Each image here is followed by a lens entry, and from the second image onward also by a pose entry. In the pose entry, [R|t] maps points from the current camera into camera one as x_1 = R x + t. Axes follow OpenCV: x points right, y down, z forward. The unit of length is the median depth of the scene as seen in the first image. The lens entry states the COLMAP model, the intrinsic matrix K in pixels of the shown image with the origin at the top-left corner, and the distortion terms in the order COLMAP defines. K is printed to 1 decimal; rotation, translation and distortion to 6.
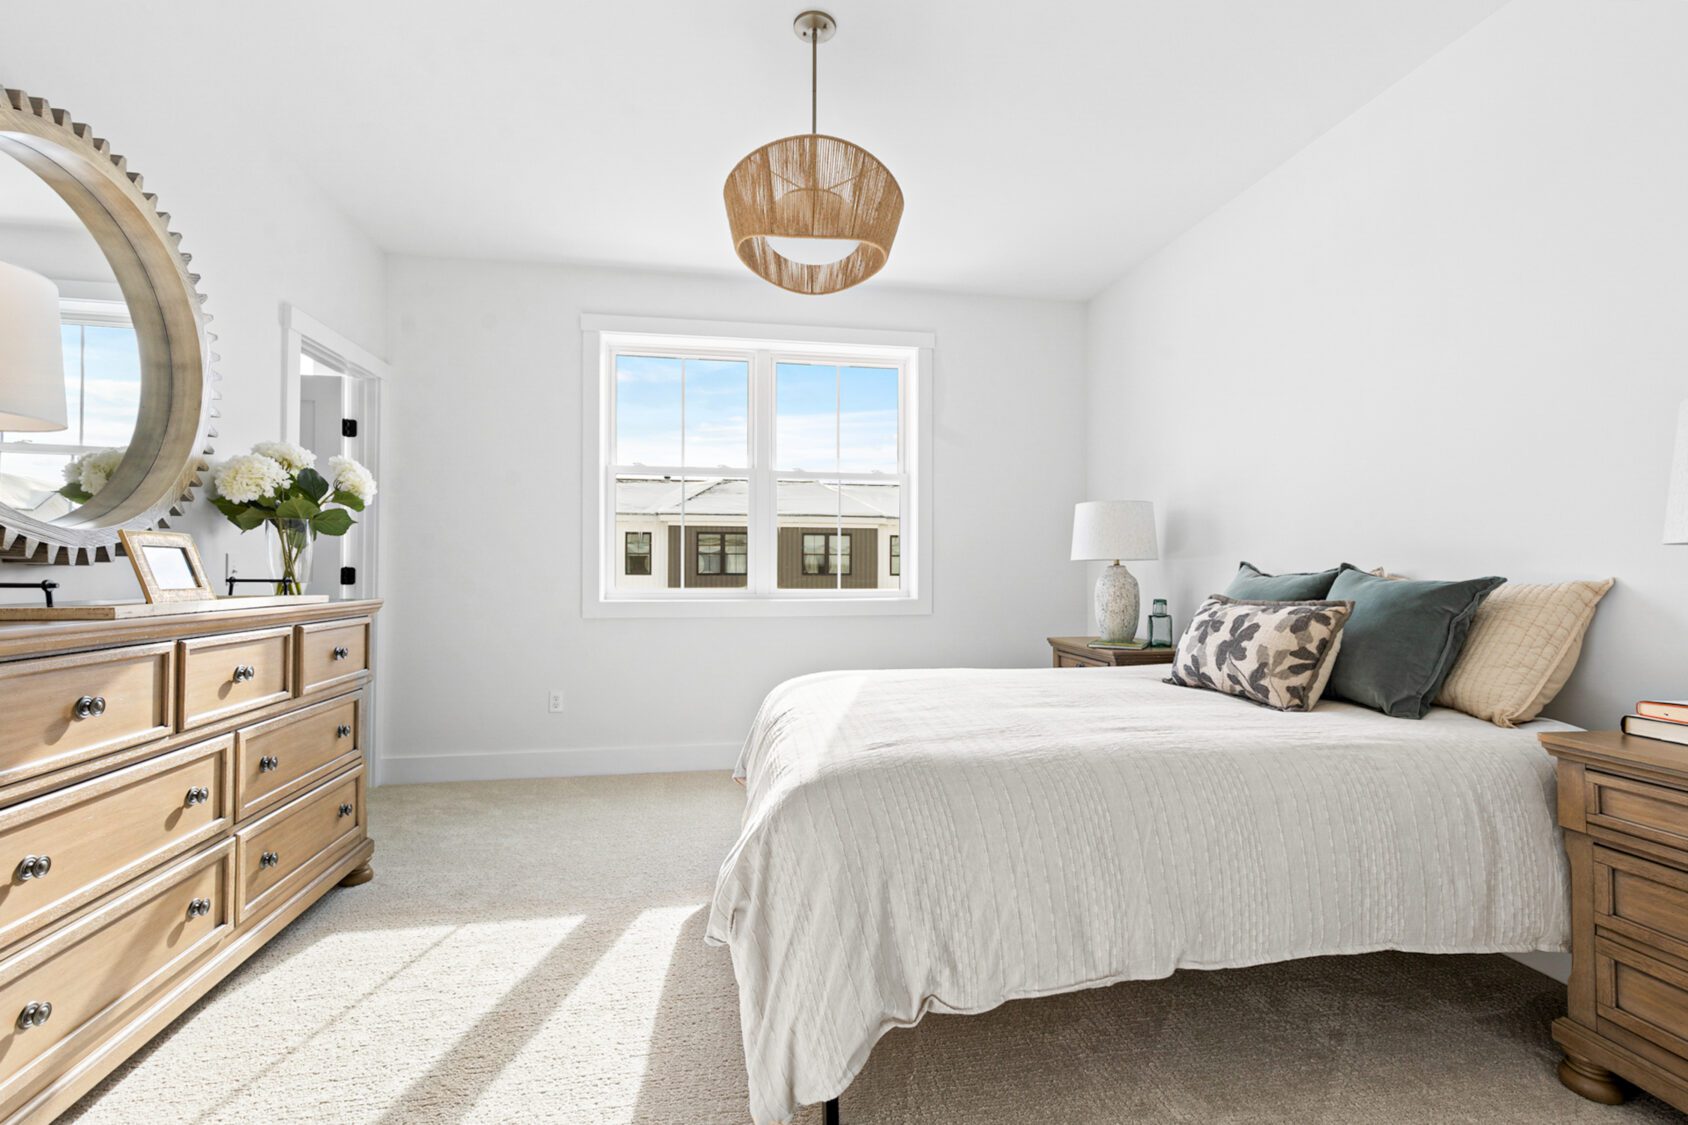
lens RADIAL K [[754.7, 0, 842.4], [0, 754.7, 561.6], [0, 0, 1]] dist [0.002918, 0.000054]
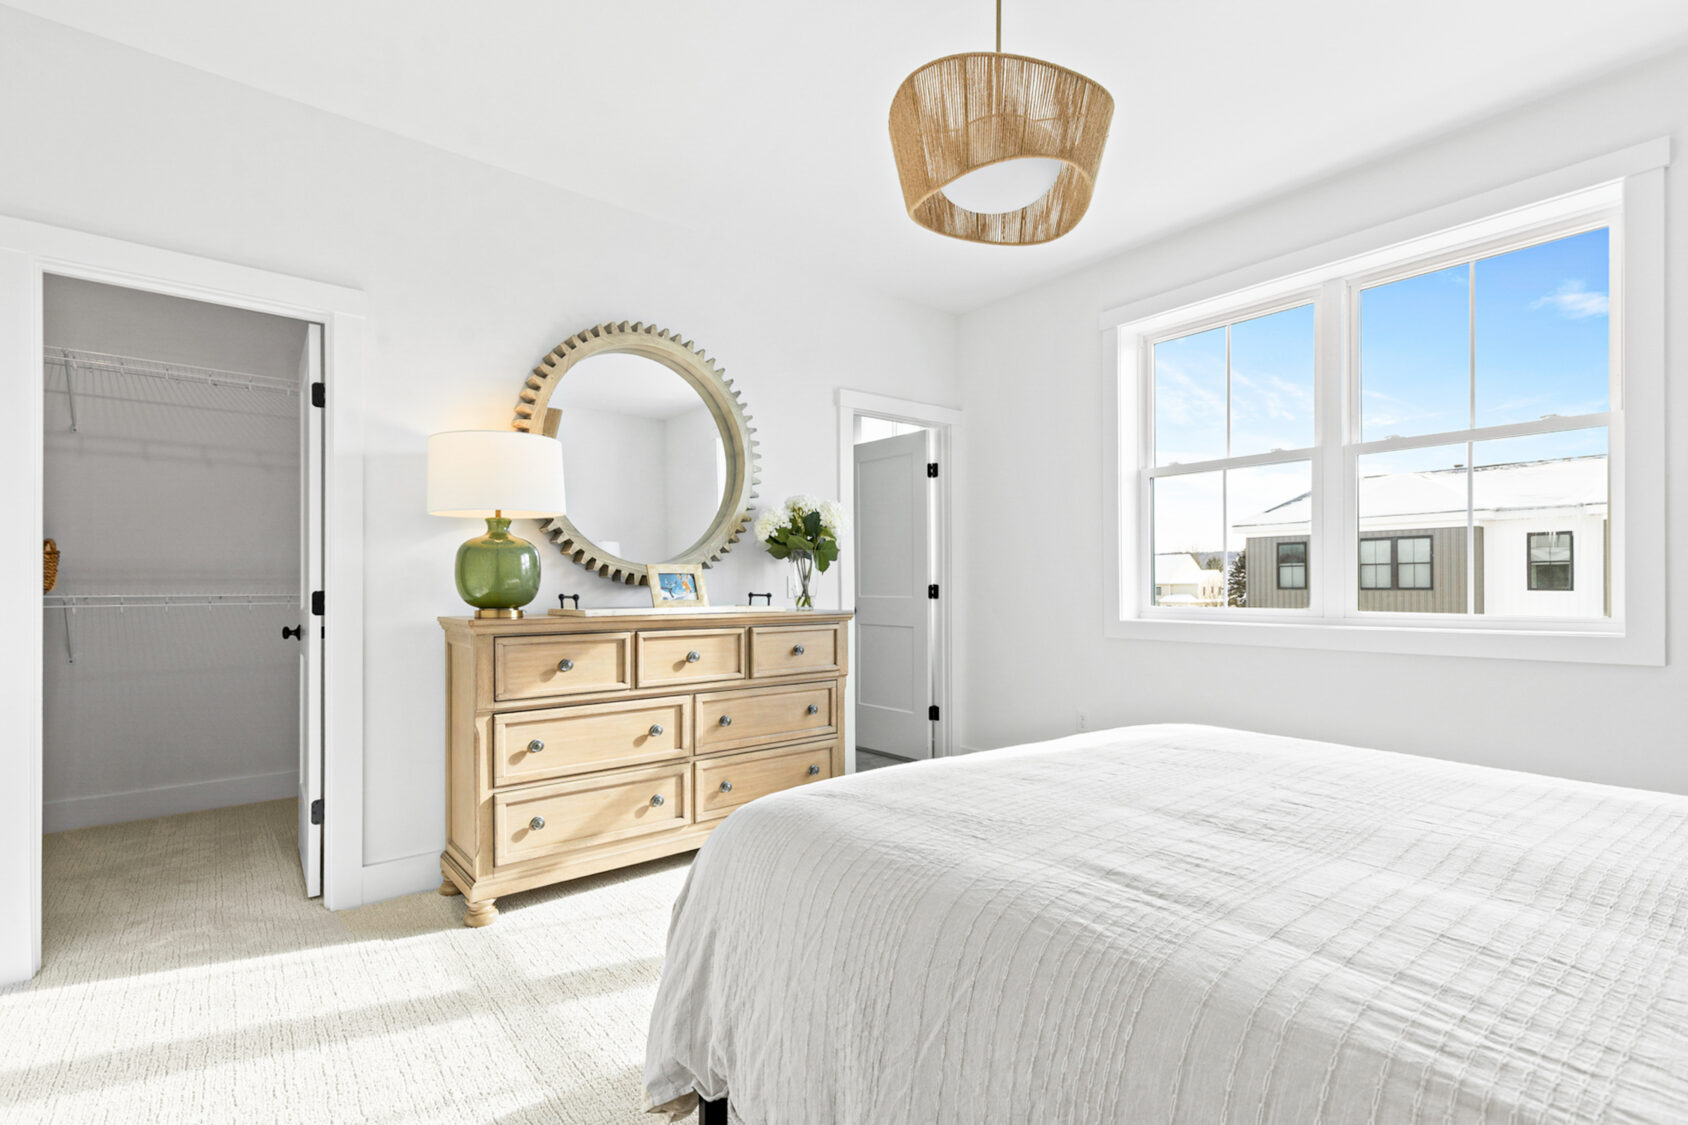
lens RADIAL K [[761.0, 0, 828.5], [0, 761.0, 590.7], [0, 0, 1]] dist [0.001078, -0.000314]
pose [[0.490926, -0.000131, -0.871201, 0.567980], [0.015904, 0.999835, 0.008812, 0.005824], [0.871056, -0.018181, 0.490847, 0.419381]]
